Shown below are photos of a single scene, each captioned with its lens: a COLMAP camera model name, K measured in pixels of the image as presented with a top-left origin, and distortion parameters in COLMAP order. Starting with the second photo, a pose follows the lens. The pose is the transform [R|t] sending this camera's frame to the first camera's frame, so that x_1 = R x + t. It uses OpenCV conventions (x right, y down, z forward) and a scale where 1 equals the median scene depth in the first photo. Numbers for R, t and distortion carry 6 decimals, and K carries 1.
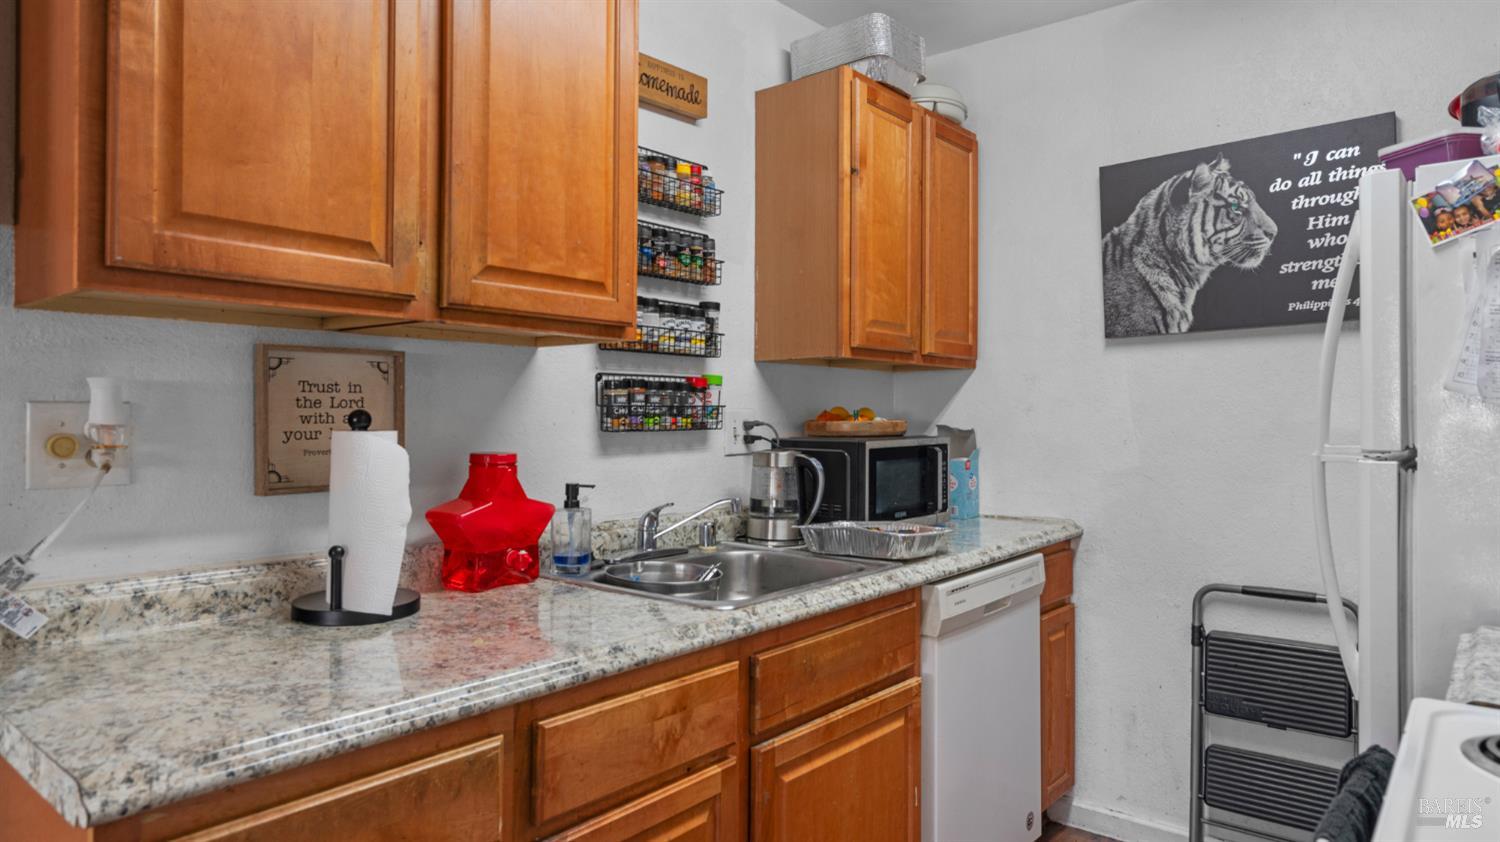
lens RADIAL K [[907.4, 0, 755.2], [0, 907.4, 407.5], [0, 0, 1]] dist [0.005448, 0.001069]
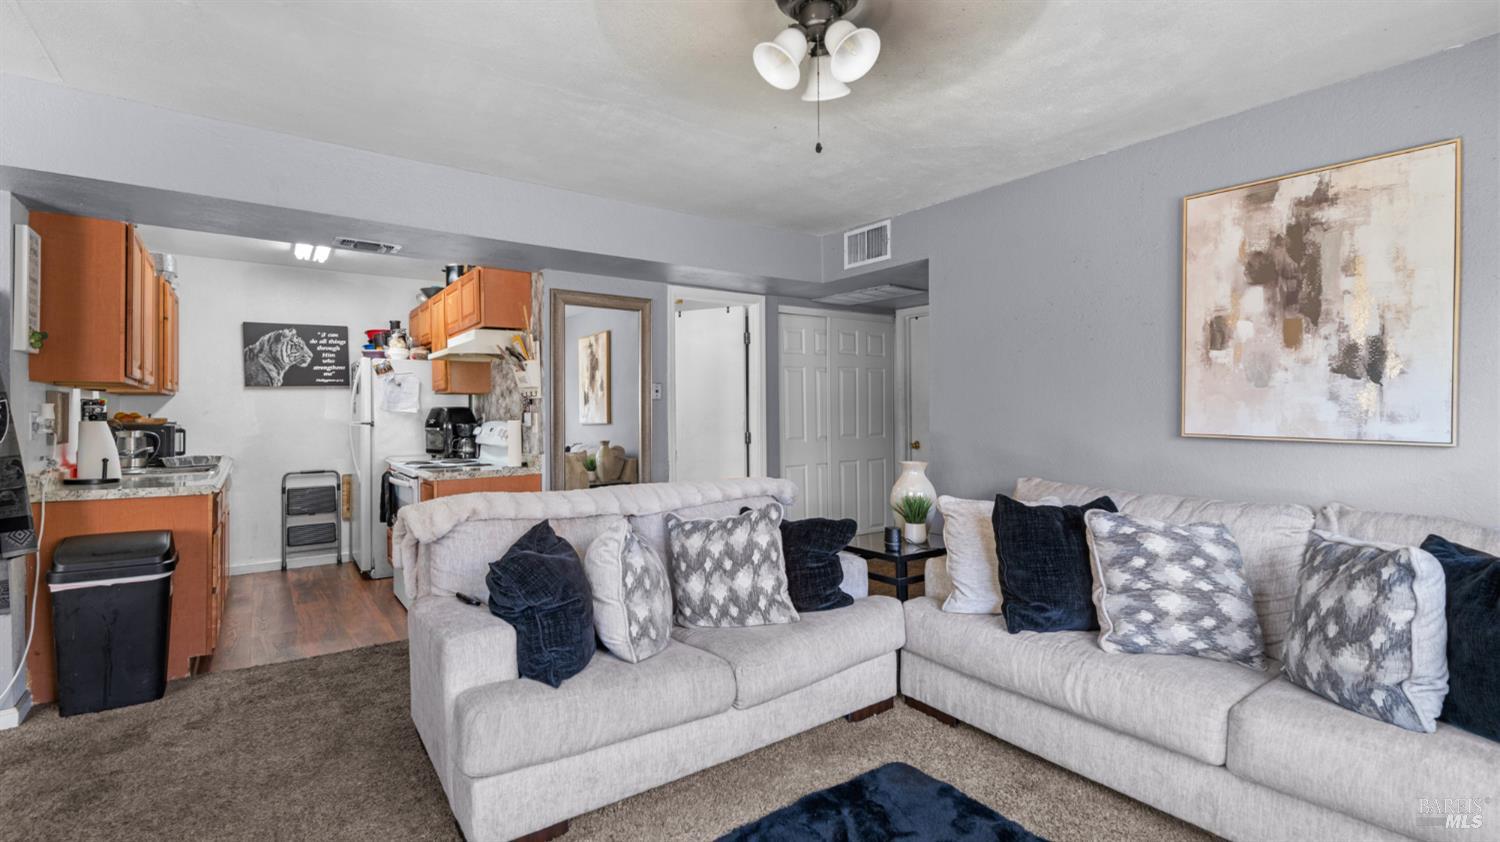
lens RADIAL K [[679.1, 0, 753.4], [0, 679.1, 408.8], [0, 0, 1]] dist [-0.008821, 0.005702]
pose [[0.247636, 0.003059, 0.968848, -1.328303], [-0.000224, 0.999995, -0.003100, -0.004759], [-0.968853, 0.000551, 0.247635, -1.063473]]
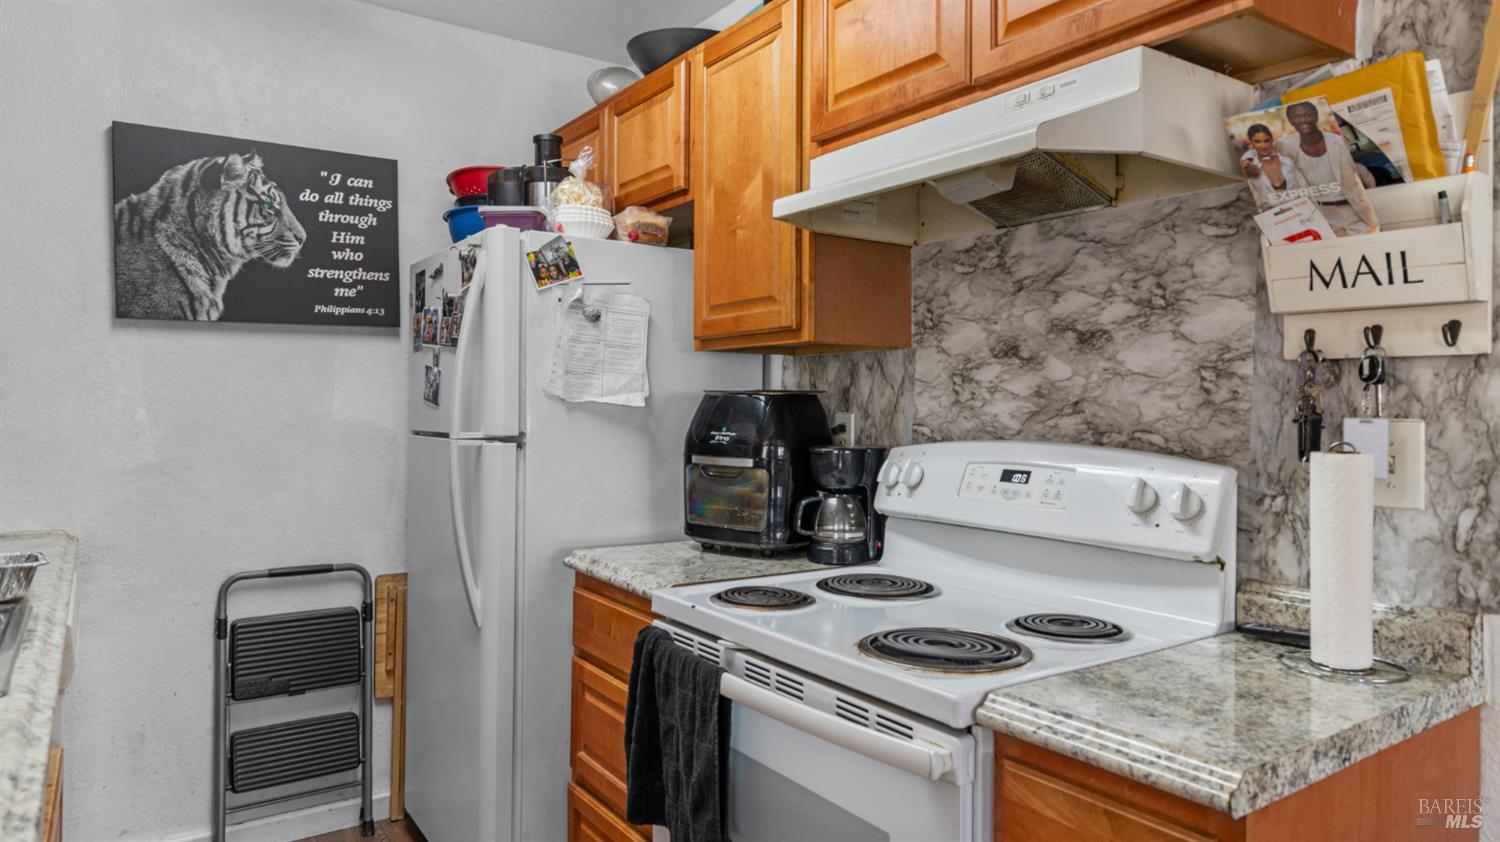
lens RADIAL K [[924.1, 0, 746.6], [0, 924.1, 407.8], [0, 0, 1]] dist [0.007079, 0.001384]
pose [[0.275029, 0.003817, 0.961428, -0.350780], [-0.017095, 0.999853, 0.000921, -0.000163], [-0.961284, -0.016689, 0.275054, 0.188182]]
